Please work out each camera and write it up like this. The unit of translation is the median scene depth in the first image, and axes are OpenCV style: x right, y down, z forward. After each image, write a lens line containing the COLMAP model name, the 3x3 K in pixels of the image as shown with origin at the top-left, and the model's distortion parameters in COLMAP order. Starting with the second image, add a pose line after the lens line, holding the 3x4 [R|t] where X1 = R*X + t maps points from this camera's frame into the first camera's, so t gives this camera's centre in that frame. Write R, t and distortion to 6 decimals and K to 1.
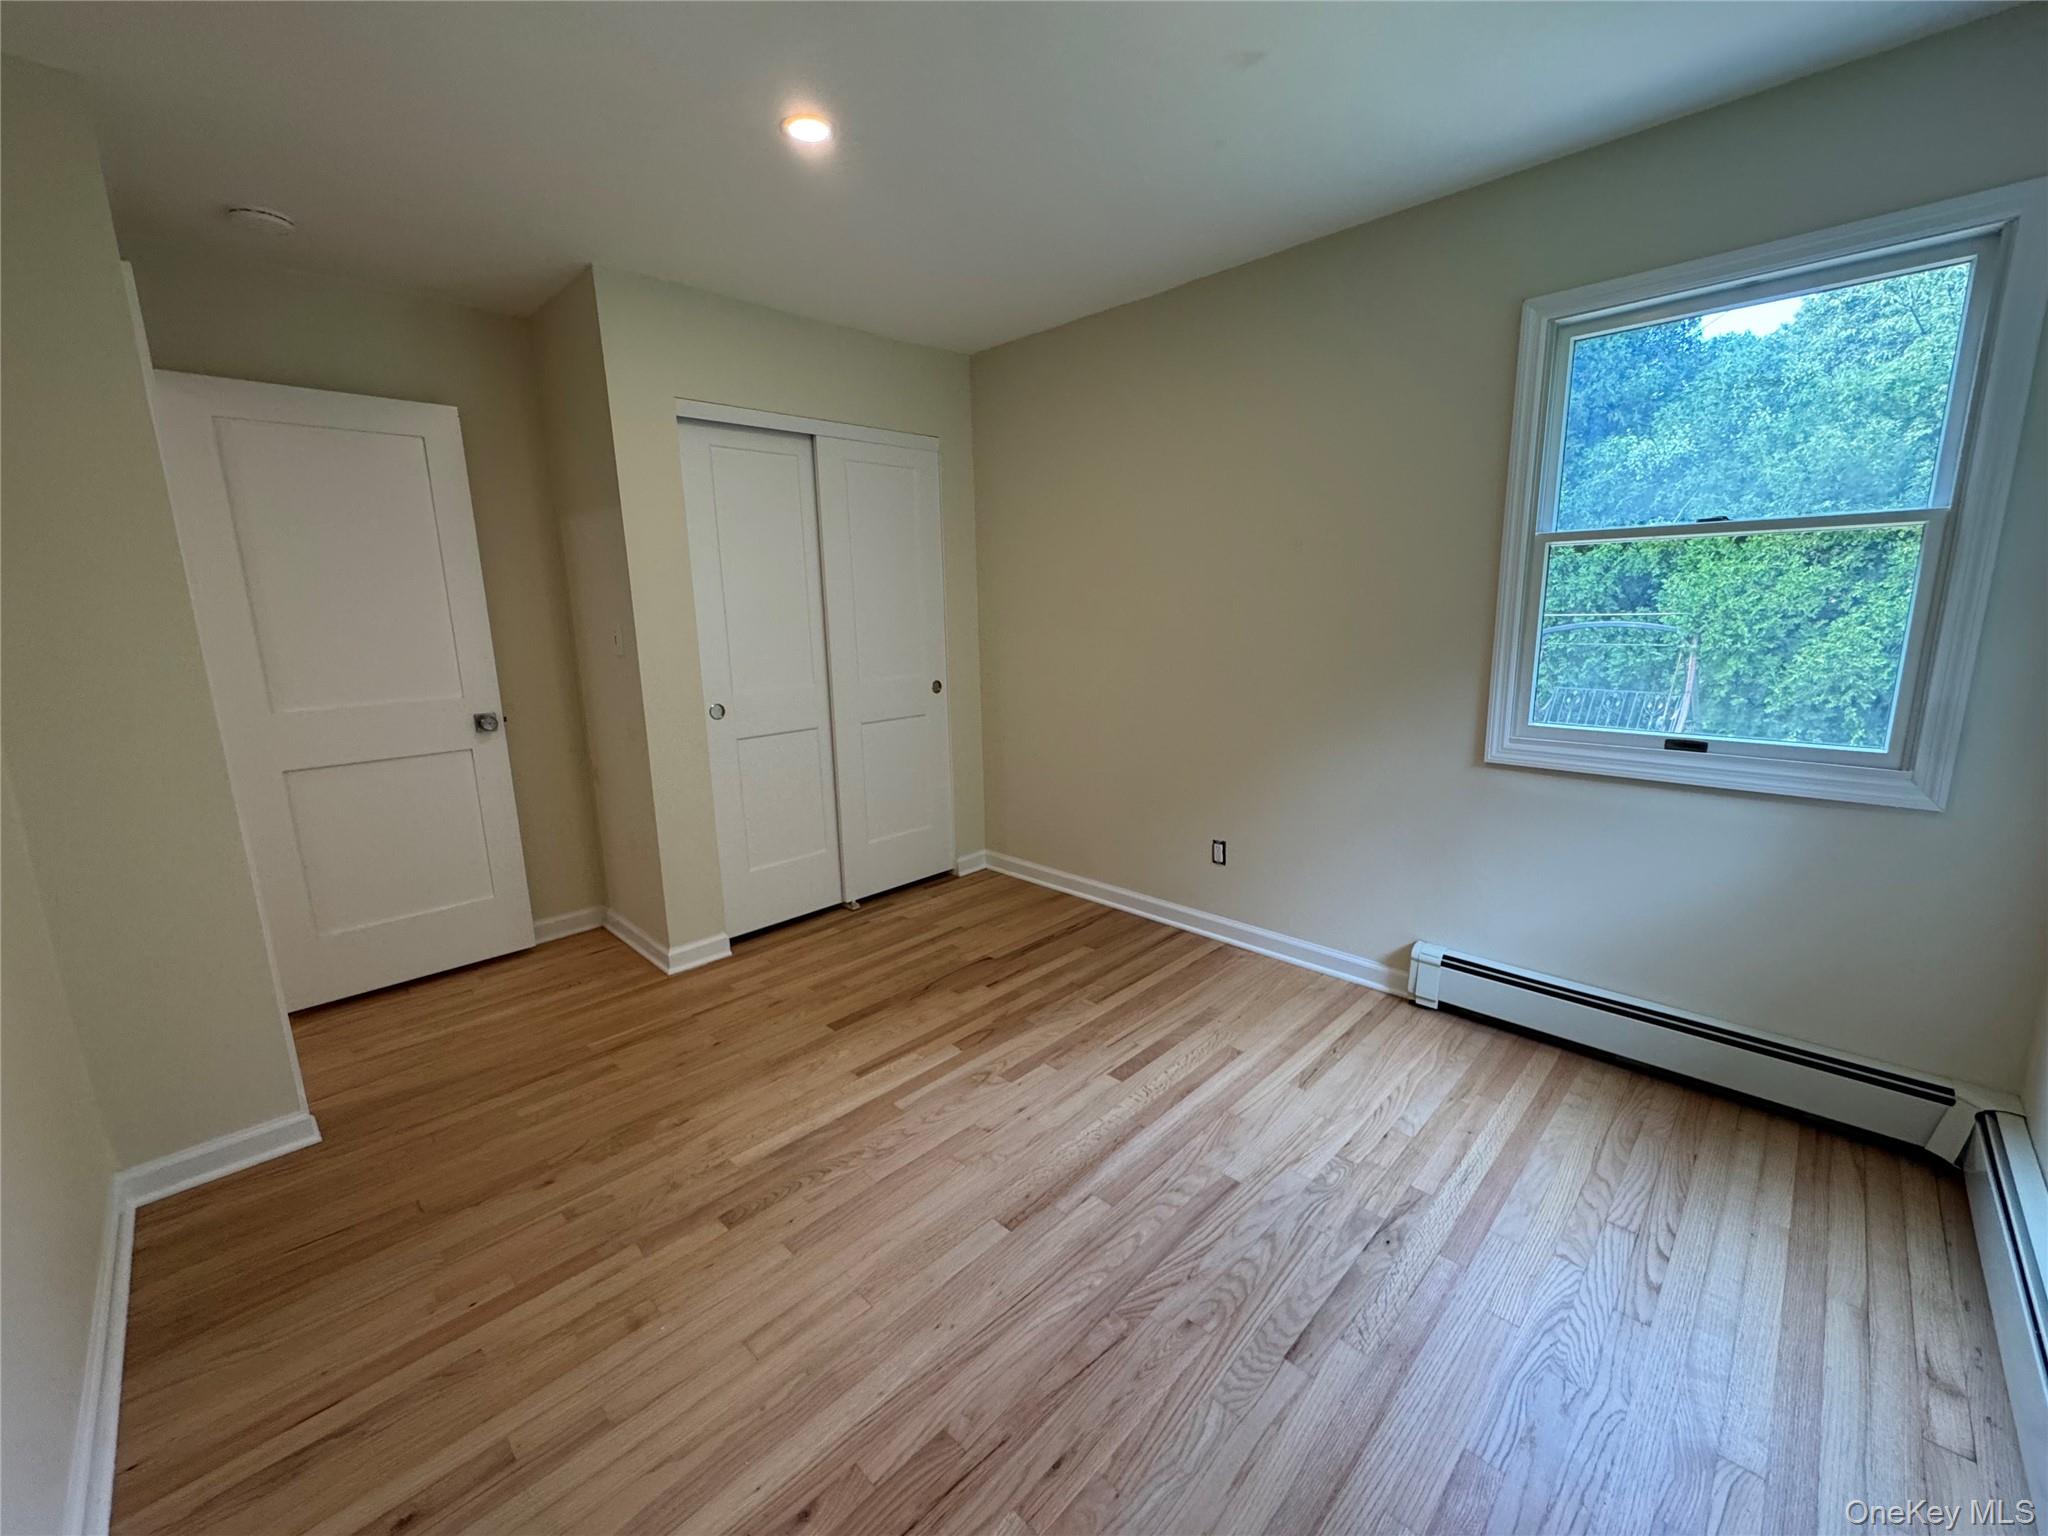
lens RADIAL K [[821.1, 0, 1024.1], [0, 821.1, 765.1], [0, 0, 1]] dist [-0.005345, 0.000981]
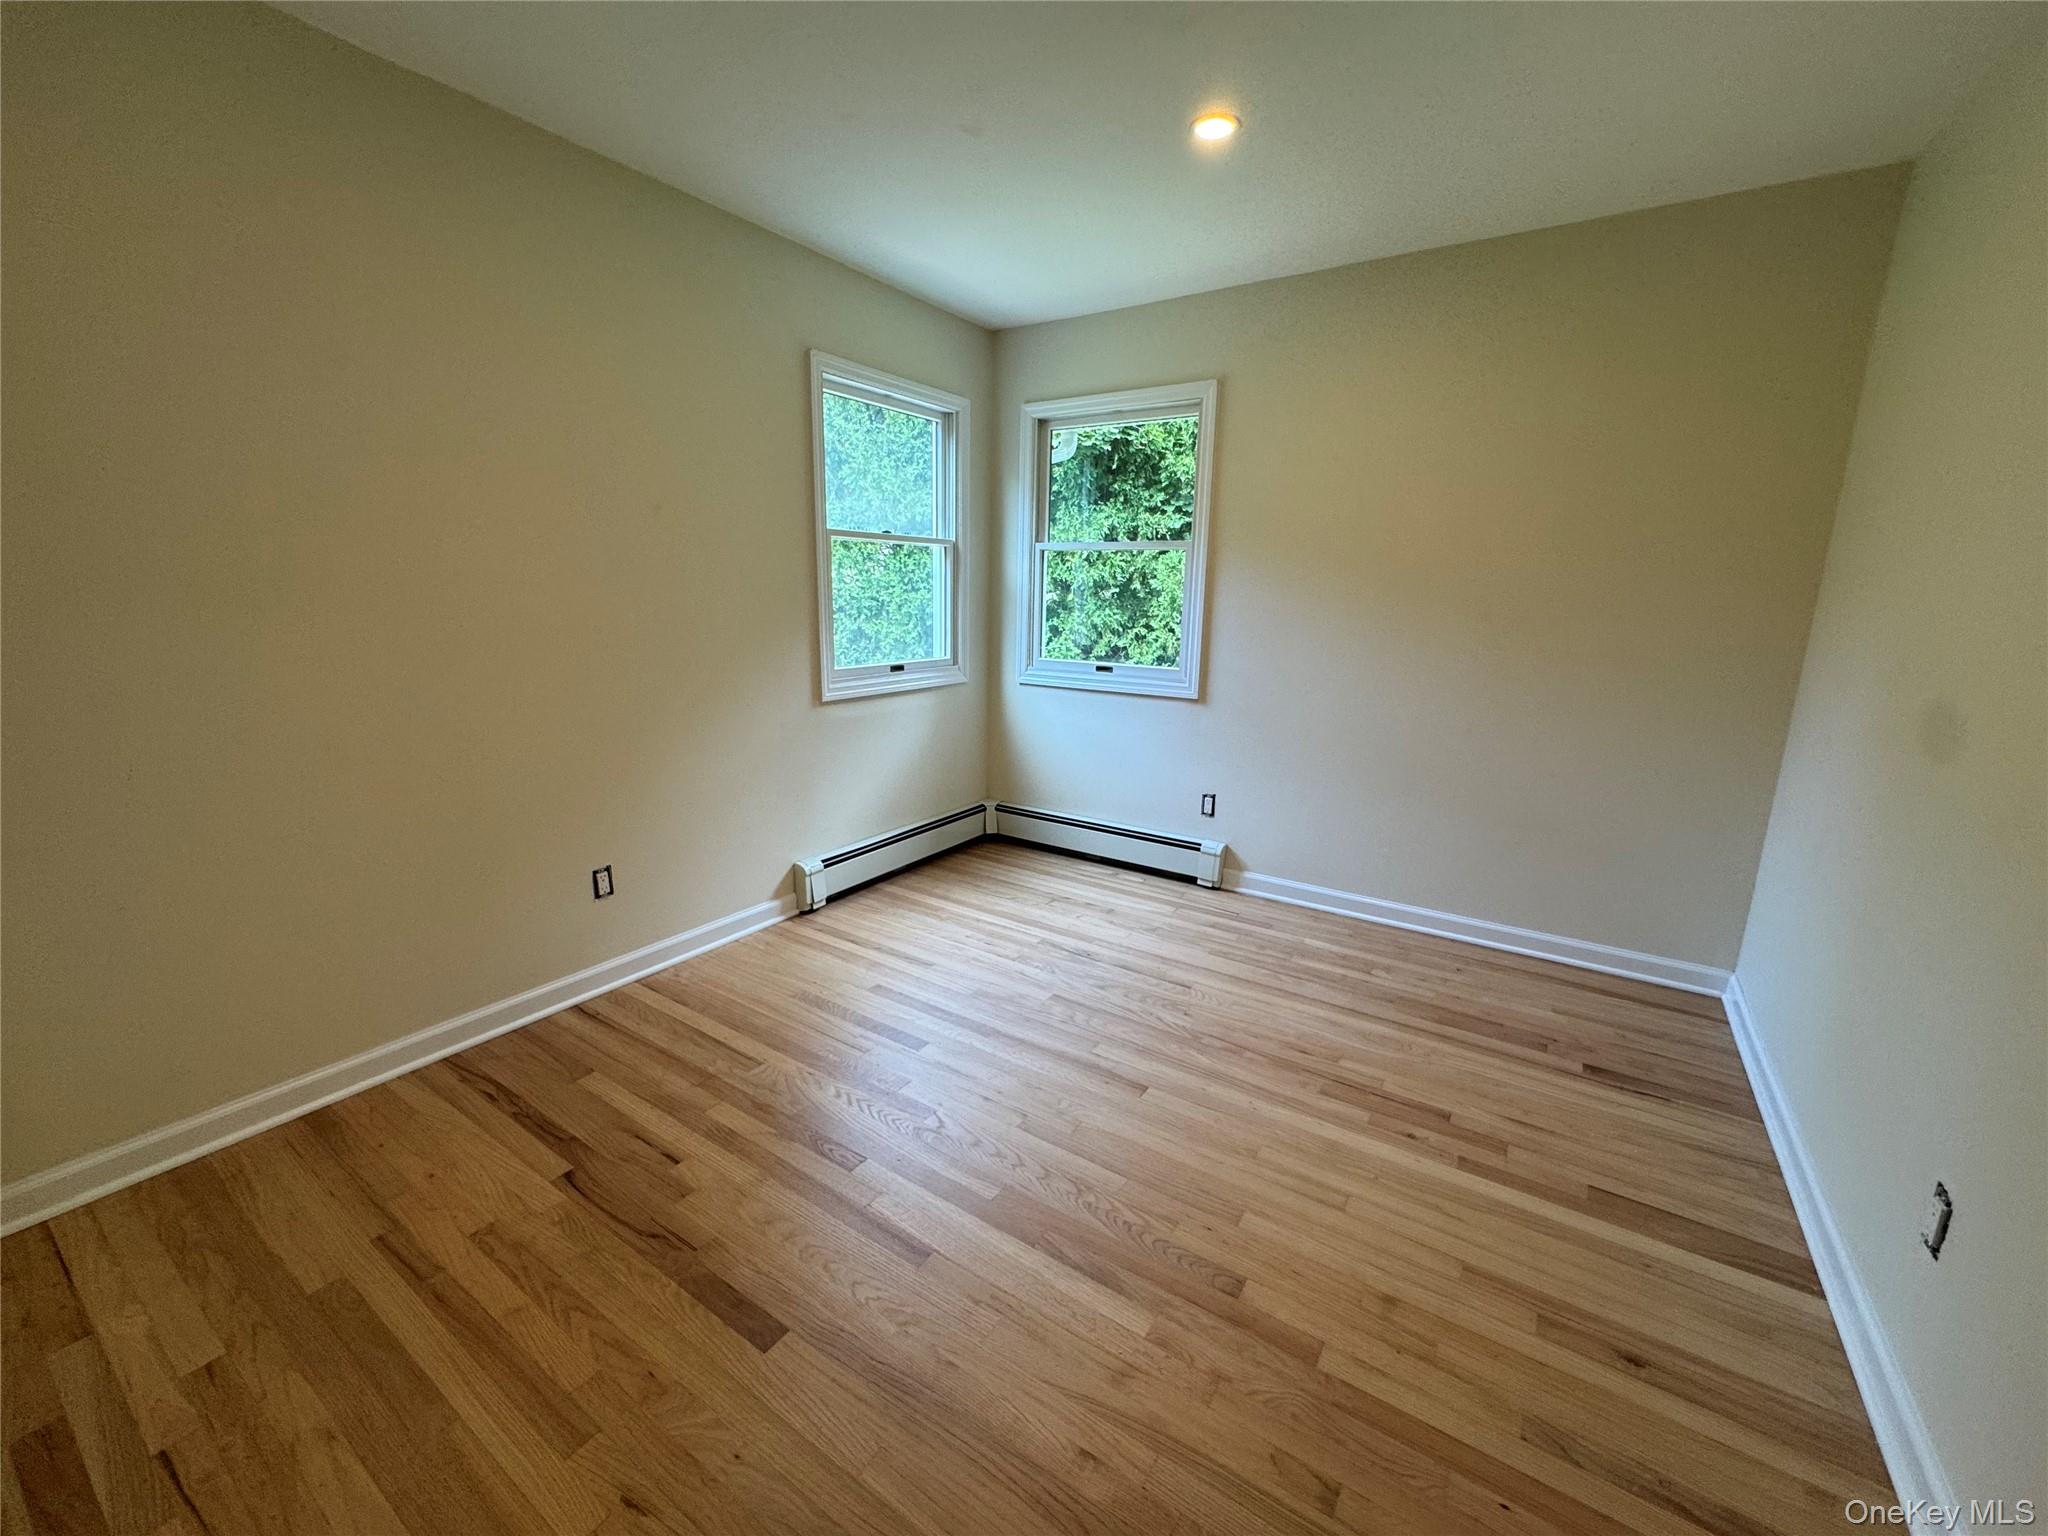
lens RADIAL K [[821.1, 0, 1020.5], [0, 821.1, 766.4], [0, 0, 1]] dist [-0.005345, 0.000981]
pose [[-0.194106, -0.192903, 0.961827, -0.832540], [0.177491, 0.957387, 0.227831, -0.158902], [-0.964790, 0.214939, -0.151596, 0.990485]]
